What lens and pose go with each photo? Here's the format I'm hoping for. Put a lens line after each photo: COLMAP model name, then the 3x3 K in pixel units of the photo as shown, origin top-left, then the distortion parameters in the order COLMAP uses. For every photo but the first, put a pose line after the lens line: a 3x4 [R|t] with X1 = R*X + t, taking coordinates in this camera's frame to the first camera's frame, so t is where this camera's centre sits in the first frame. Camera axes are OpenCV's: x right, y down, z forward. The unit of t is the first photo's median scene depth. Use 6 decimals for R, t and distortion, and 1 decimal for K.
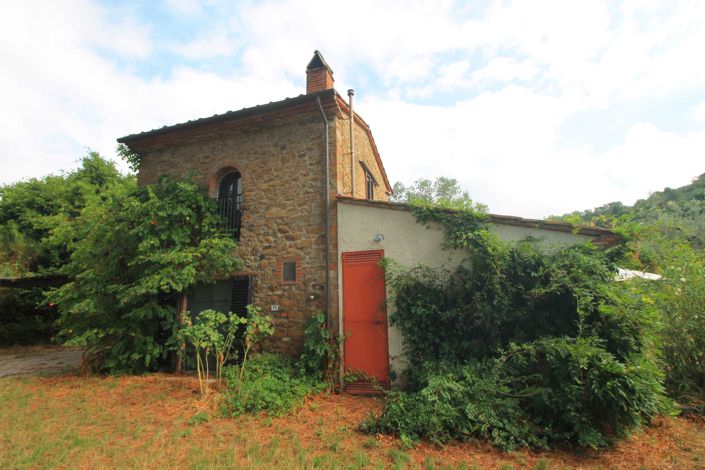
lens RADIAL K [[329.0, 0, 352.5], [0, 329.0, 235.0], [0, 0, 1]] dist [-0.024424, -0.001345]
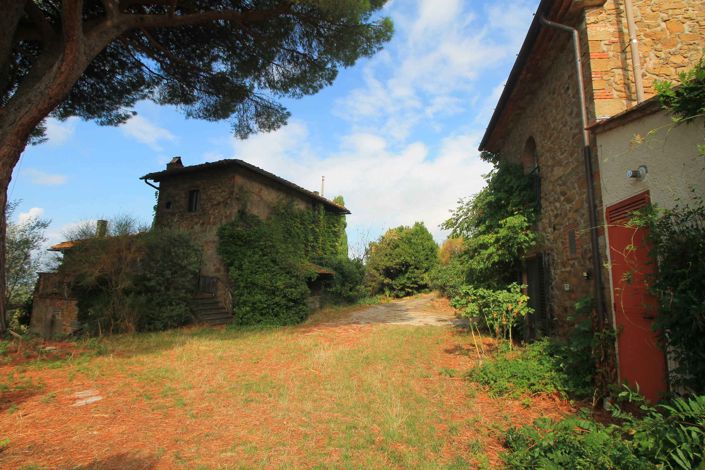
lens RADIAL K [[329.0, 0, 352.5], [0, 329.0, 235.0], [0, 0, 1]] dist [-0.024424, -0.001345]
pose [[0.097367, -0.116056, -0.988459, 0.548609], [0.189493, 0.977171, -0.096065, 0.071750], [0.977043, -0.177952, 0.117136, 0.410520]]
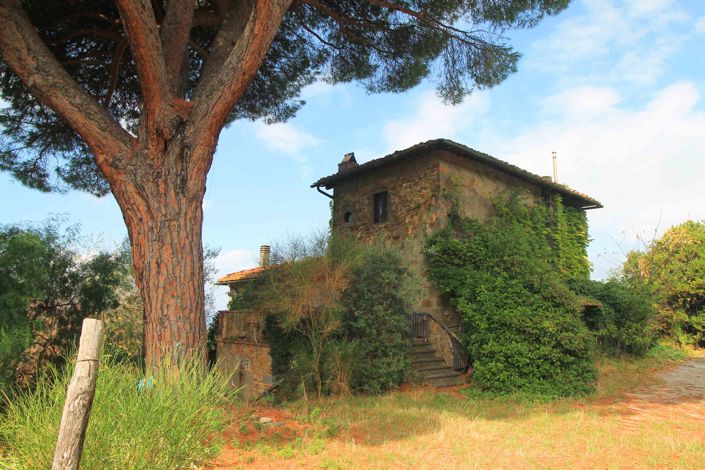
lens RADIAL K [[453.9, 0, 352.5], [0, 453.9, 235.0], [0, 0, 1]] dist [-0.006913, -0.003050]
pose [[-0.334755, -0.146040, -0.930920, 0.432395], [0.192281, 0.956545, -0.219203, 0.036131], [0.922479, -0.252378, -0.292127, 0.238103]]
